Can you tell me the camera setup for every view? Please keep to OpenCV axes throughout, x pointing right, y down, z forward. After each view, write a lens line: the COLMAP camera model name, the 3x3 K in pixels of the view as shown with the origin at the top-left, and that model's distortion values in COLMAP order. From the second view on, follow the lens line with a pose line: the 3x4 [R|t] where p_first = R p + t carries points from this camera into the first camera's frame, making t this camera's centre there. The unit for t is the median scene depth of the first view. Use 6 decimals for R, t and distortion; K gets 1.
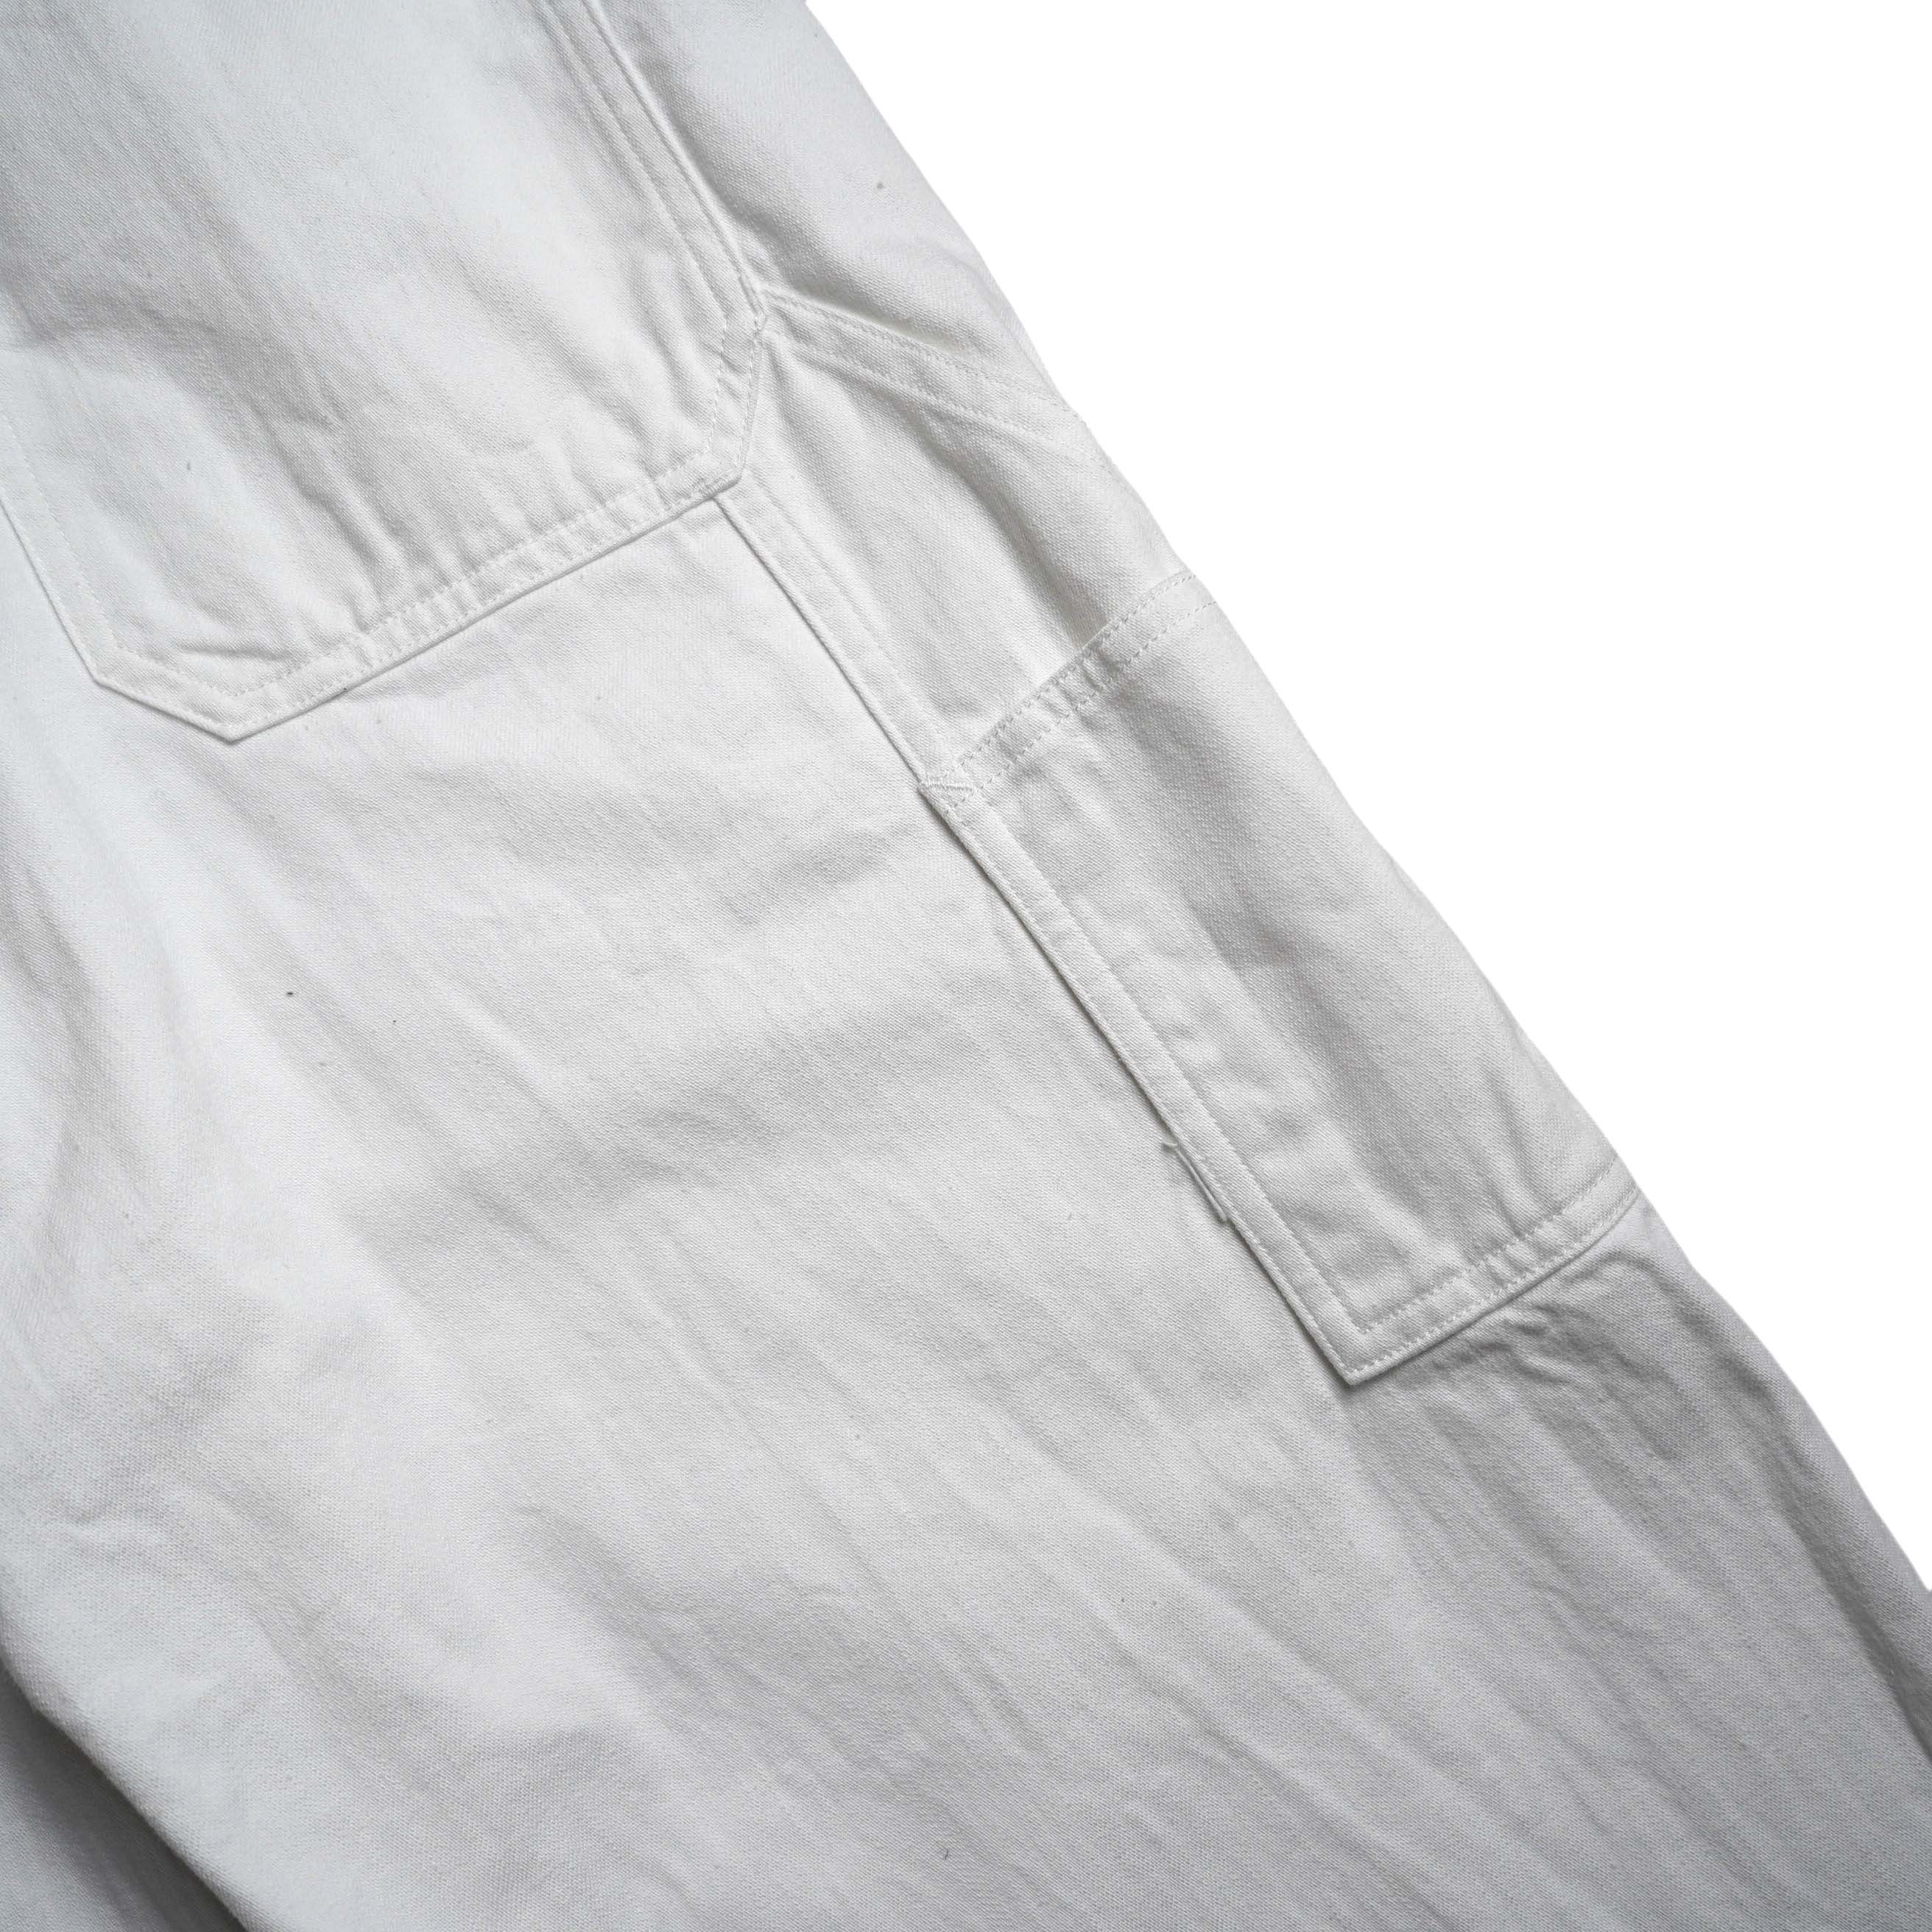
lens RADIAL K [[2312.3, 0, 966.0], [0, 2312.3, 966.0], [0, 0, 1]] dist [-0.024167, 0.033055]
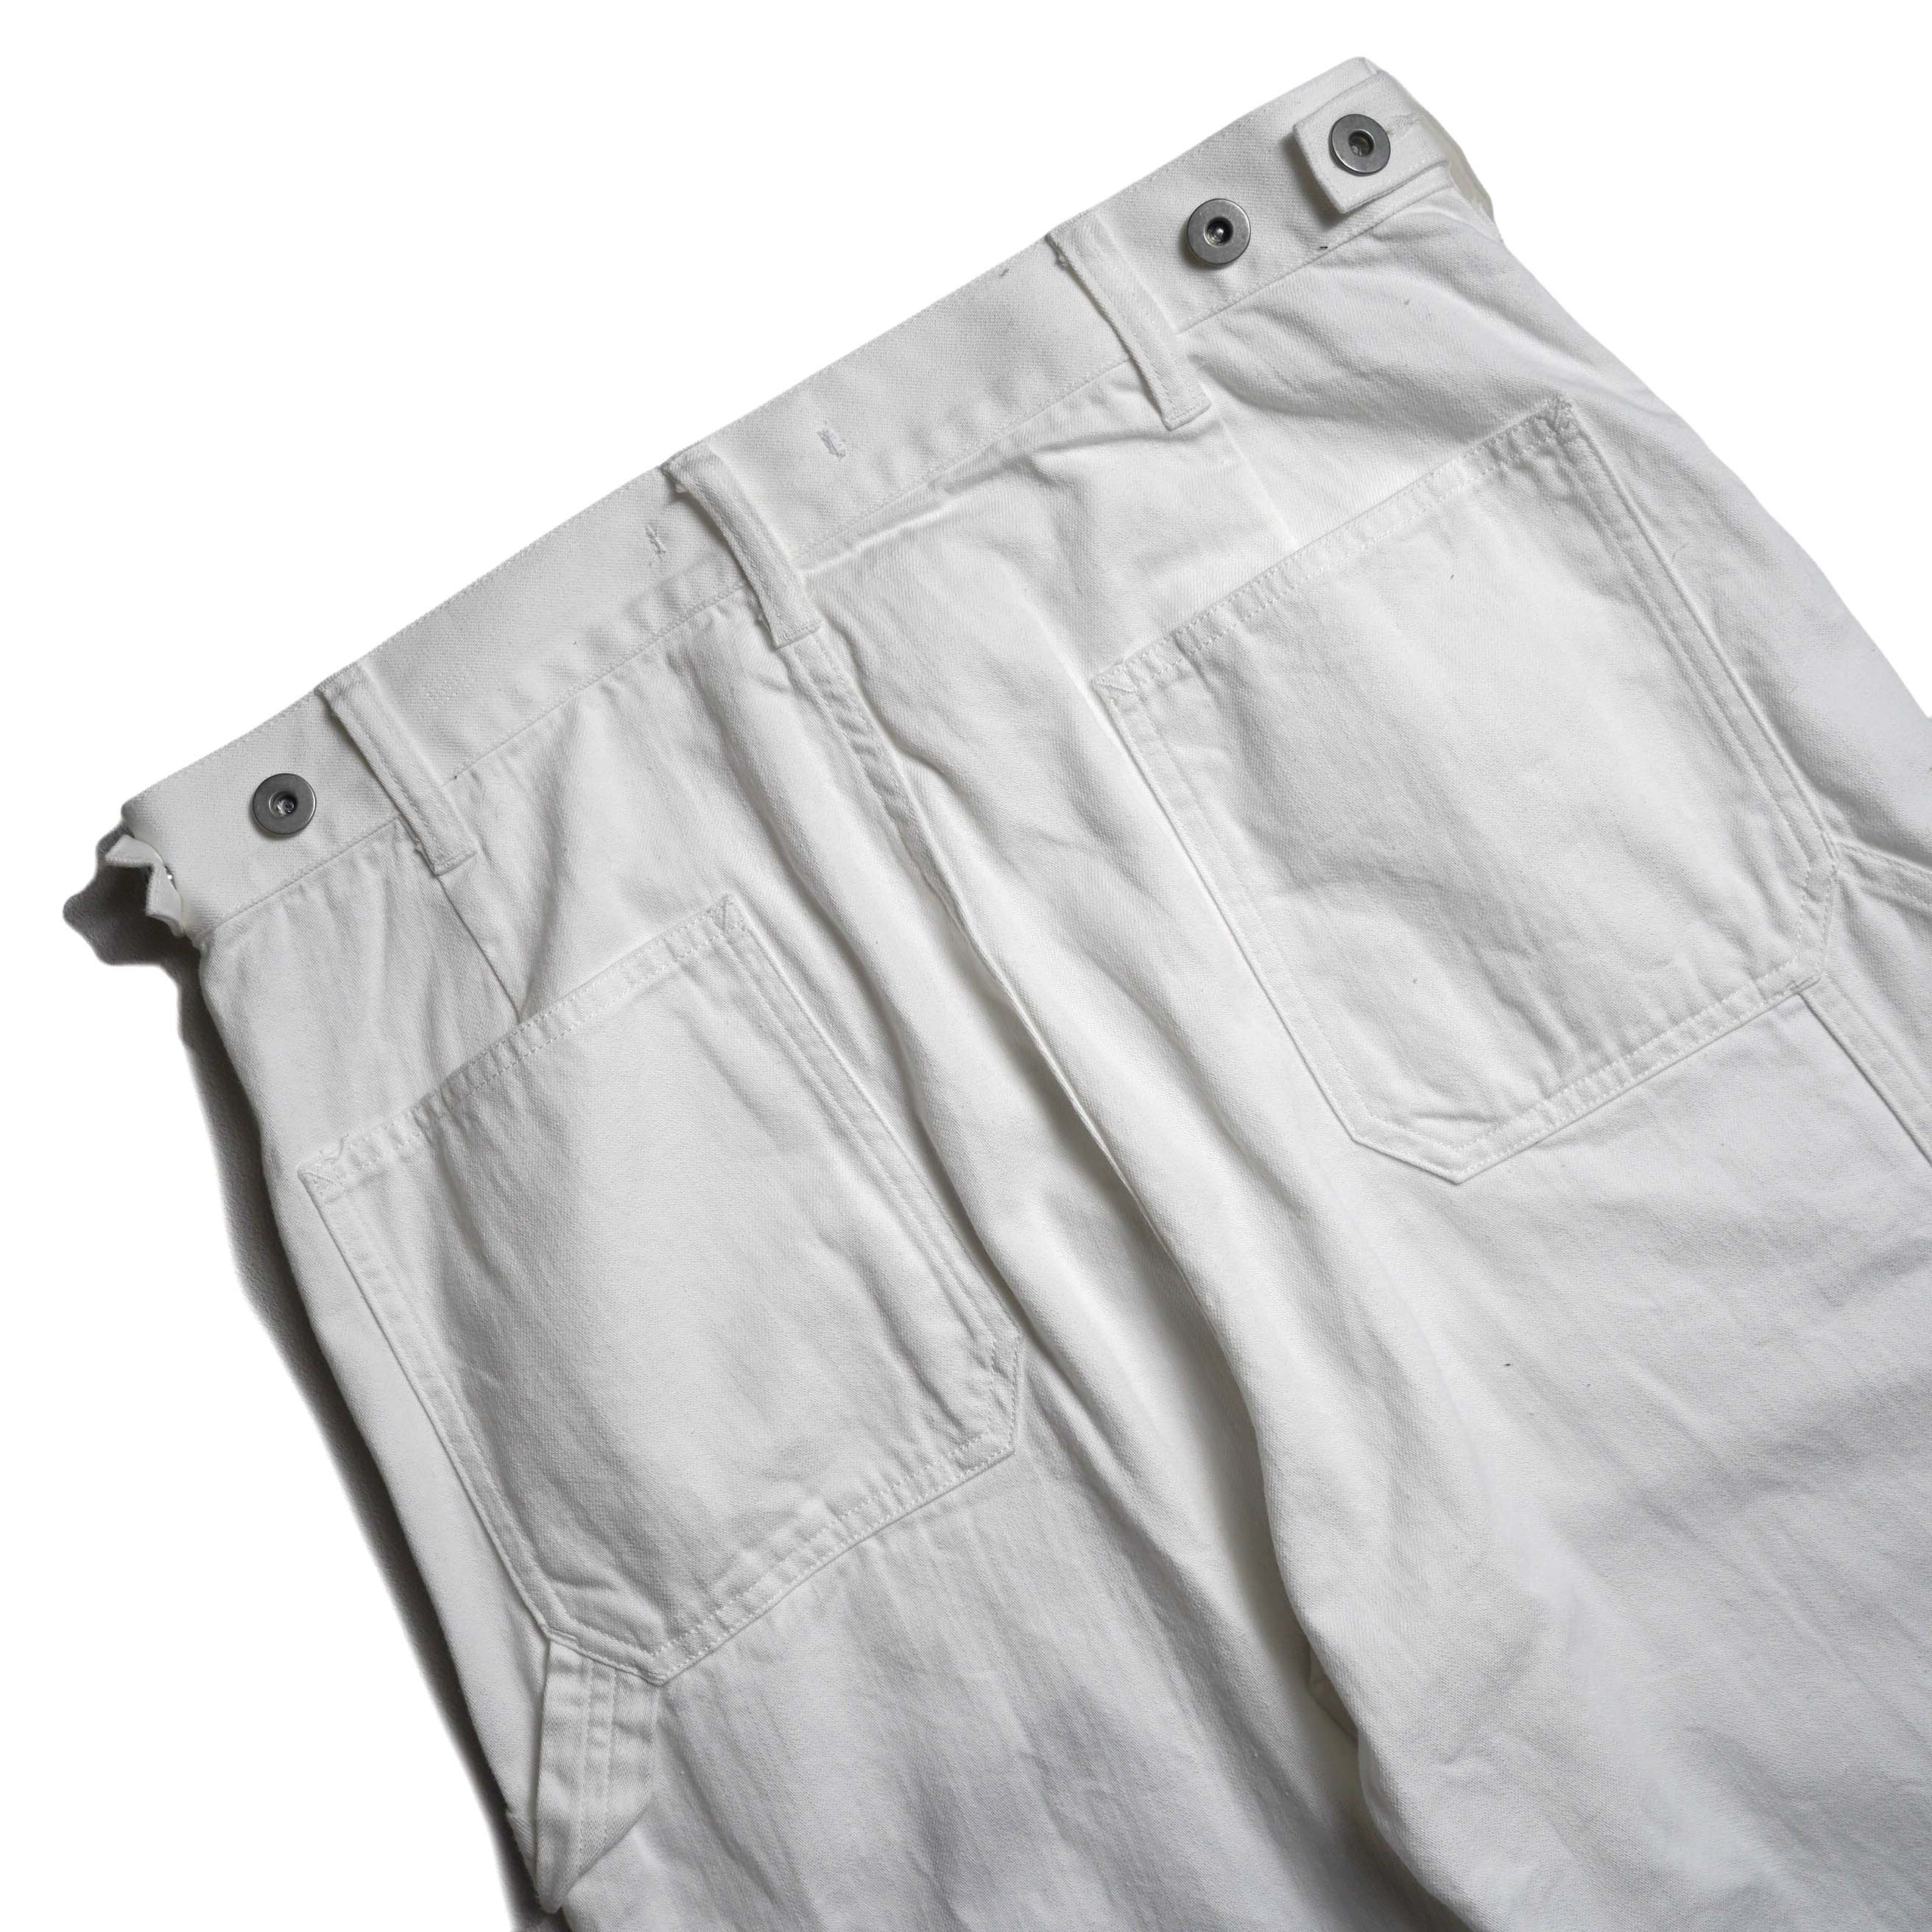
lens RADIAL K [[2312.3, 0, 966.0], [0, 2312.3, 966.0], [0, 0, 1]] dist [-0.024167, 0.033055]
pose [[0.998696, -0.025466, -0.044254, -0.547816], [0.027842, 0.998156, 0.053933, -0.310029], [0.042799, -0.055094, 0.997563, -0.386017]]
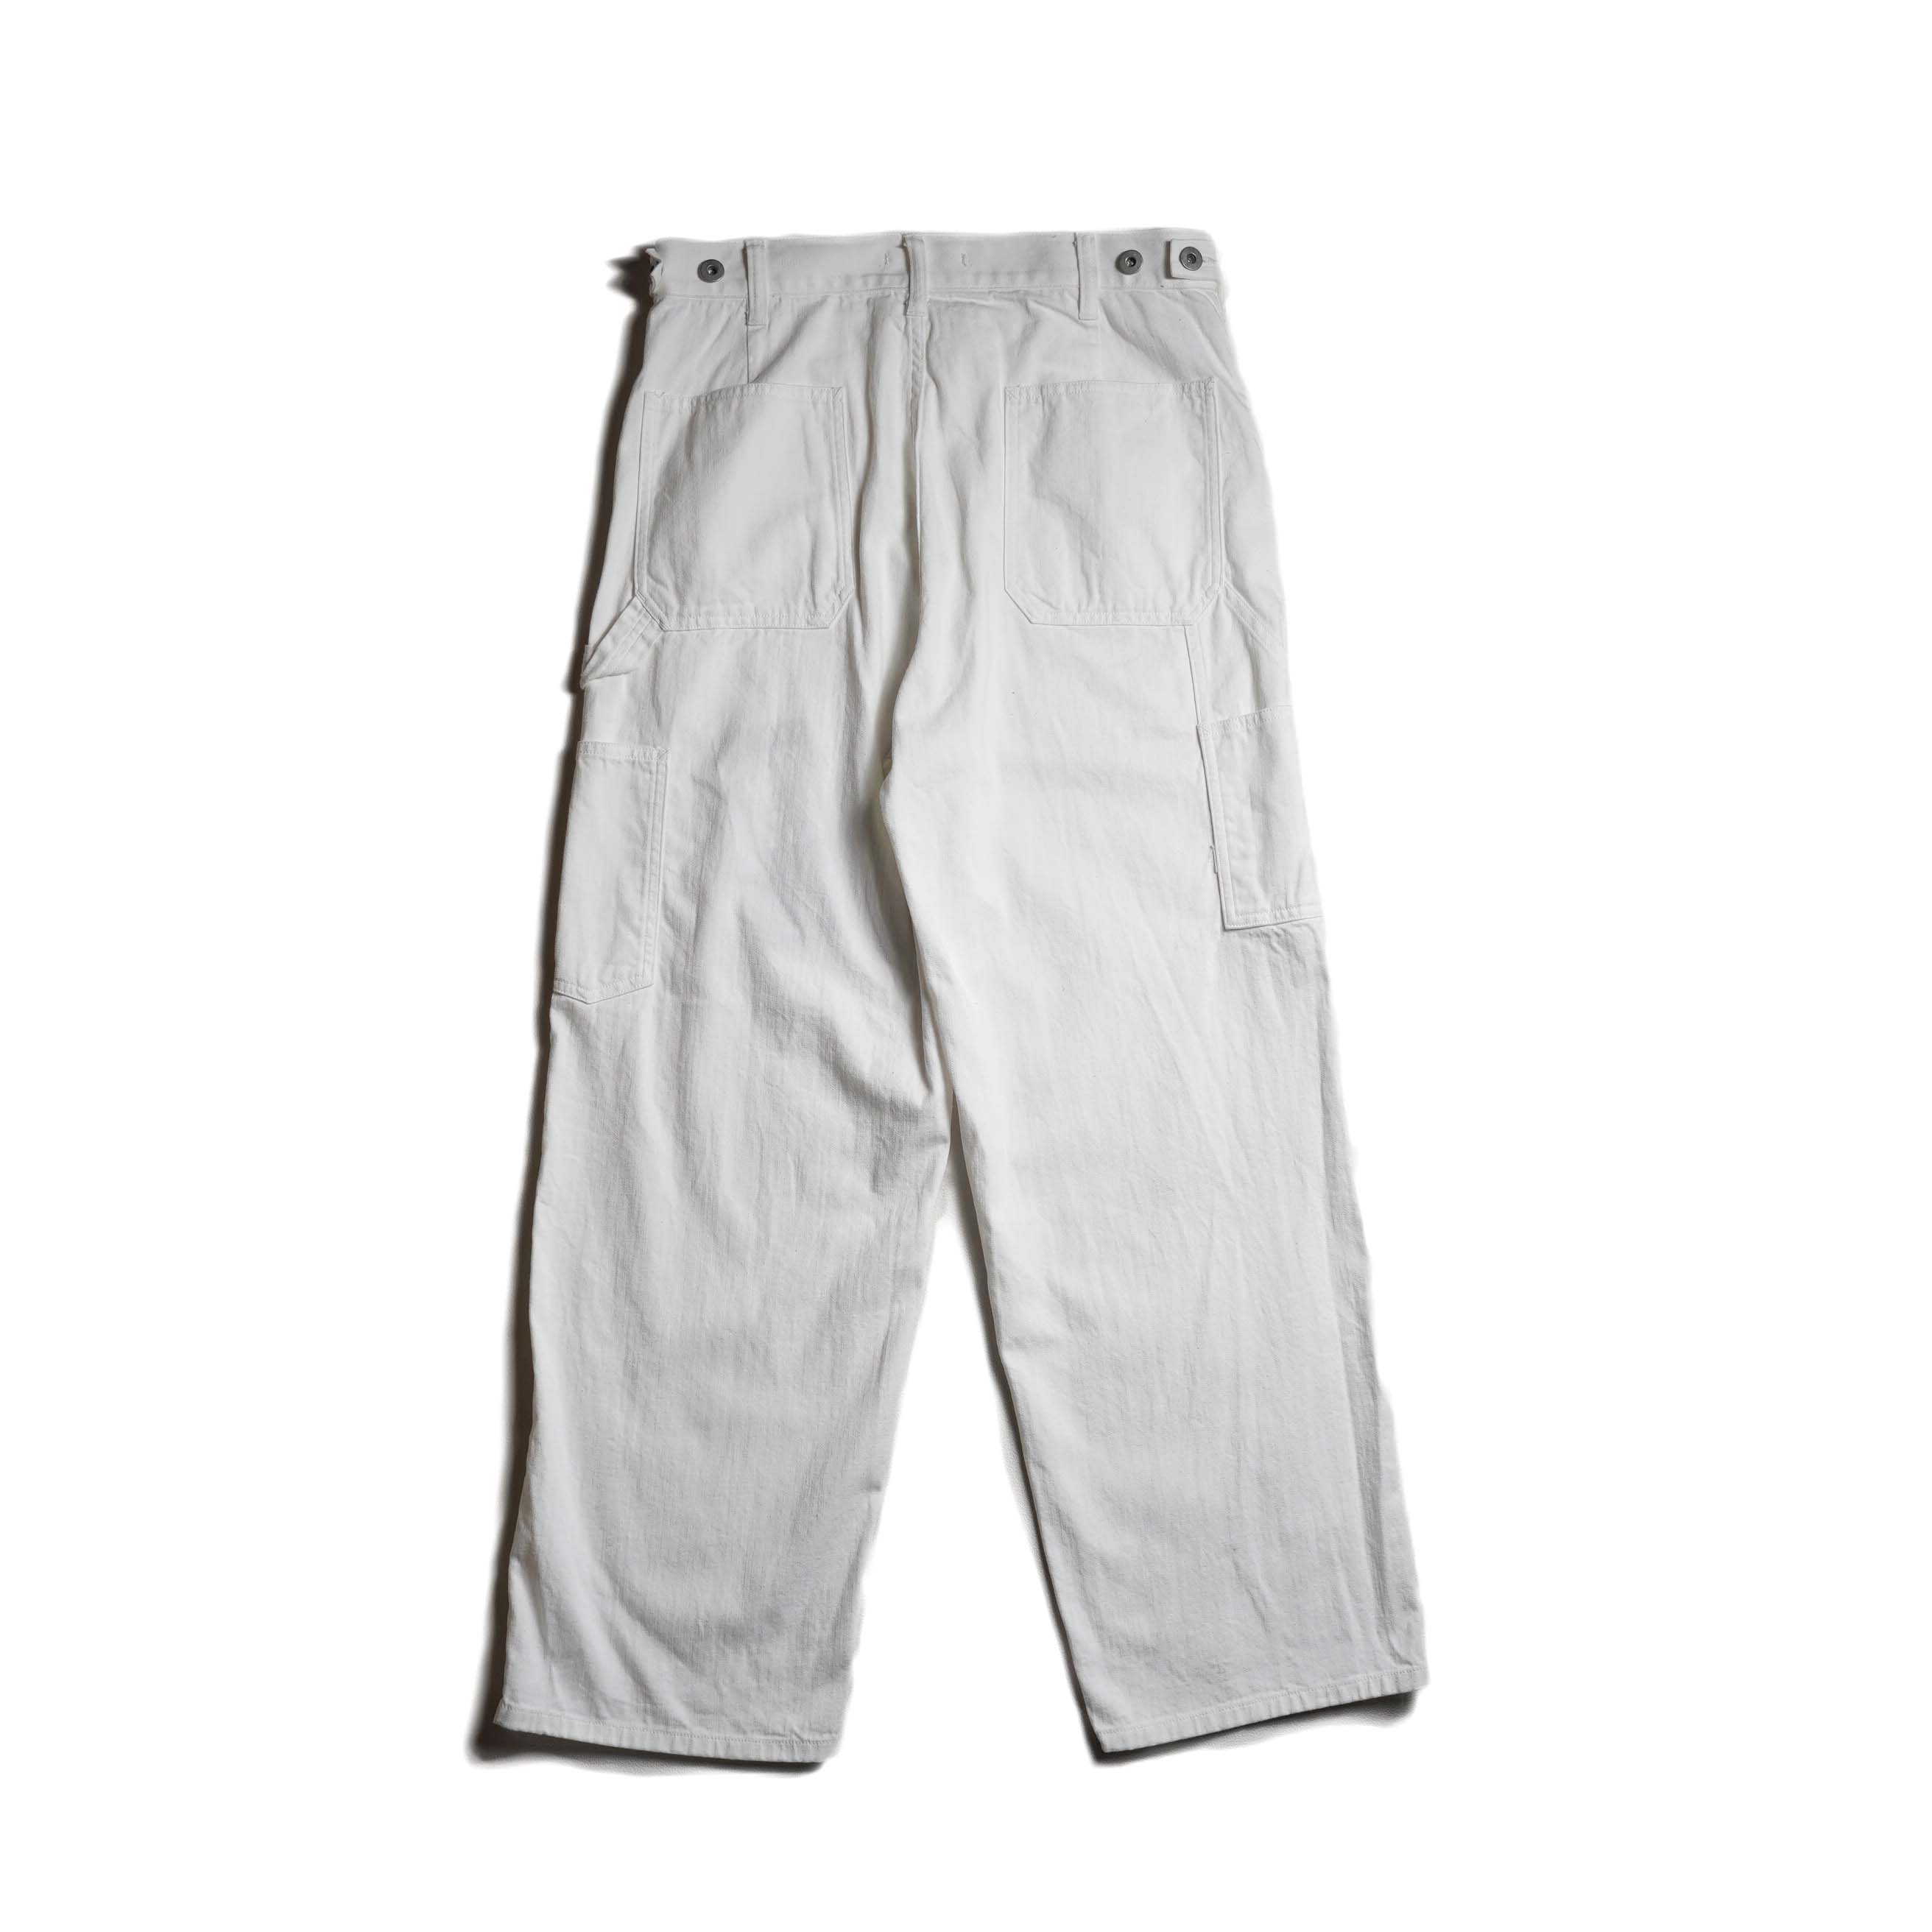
lens RADIAL K [[2312.3, 0, 966.0], [0, 2312.3, 966.0], [0, 0, 1]] dist [-0.024167, 0.033055]
pose [[0.879012, 0.473833, -0.053104, 0.030742], [-0.475536, 0.879331, -0.025336, 0.503505], [0.034691, 0.047523, 0.998268, -2.517060]]
